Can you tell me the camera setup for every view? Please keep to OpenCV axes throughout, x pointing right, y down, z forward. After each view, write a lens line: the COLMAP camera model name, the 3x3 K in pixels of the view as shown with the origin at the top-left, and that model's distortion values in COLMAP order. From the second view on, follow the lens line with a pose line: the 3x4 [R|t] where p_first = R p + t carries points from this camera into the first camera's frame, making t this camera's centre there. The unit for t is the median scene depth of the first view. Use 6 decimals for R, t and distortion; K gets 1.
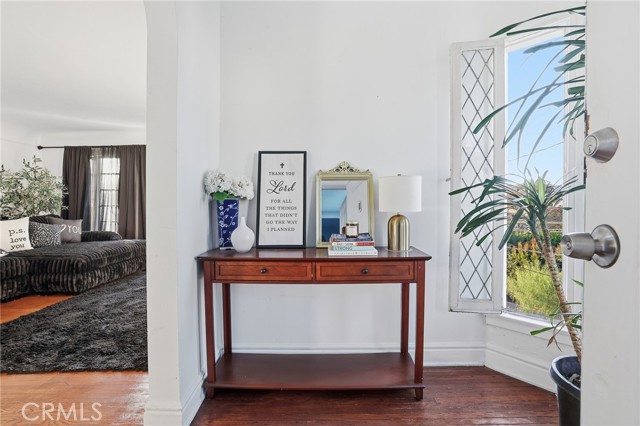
lens RADIAL K [[283.4, 0, 321.5], [0, 283.4, 208.7], [0, 0, 1]] dist [-0.012171, 0.004026]
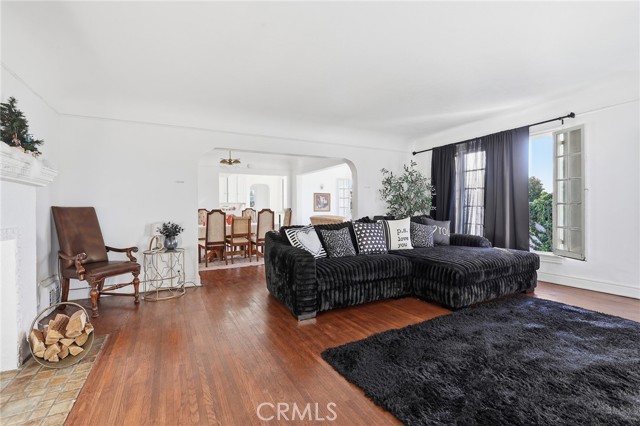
lens RADIAL K [[283.4, 0, 320.5], [0, 283.4, 209.5], [0, 0, 1]] dist [-0.012171, 0.004026]
pose [[0.470166, 0.003180, -0.882572, -0.245793], [-0.002526, 0.999994, 0.002258, -0.000915], [0.882574, 0.001168, 0.470171, 0.194938]]
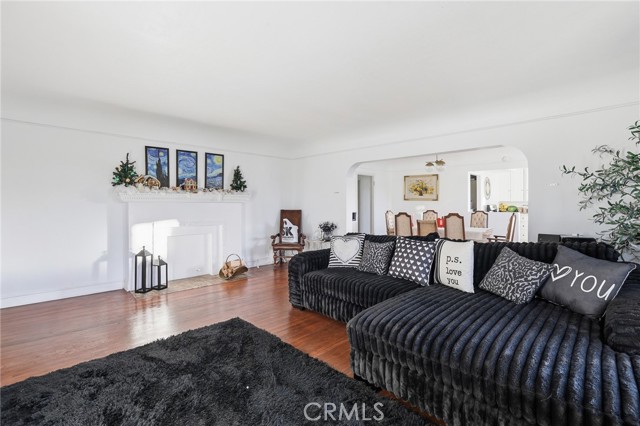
lens RADIAL K [[283.4, 0, 321.1], [0, 283.4, 214.0], [0, 0, 1]] dist [-0.012171, 0.004026]
pose [[-0.702356, 0.029381, -0.711219, -0.322838], [-0.005093, 0.998915, 0.046296, -0.048838], [0.711807, 0.036139, -0.701444, 1.055495]]
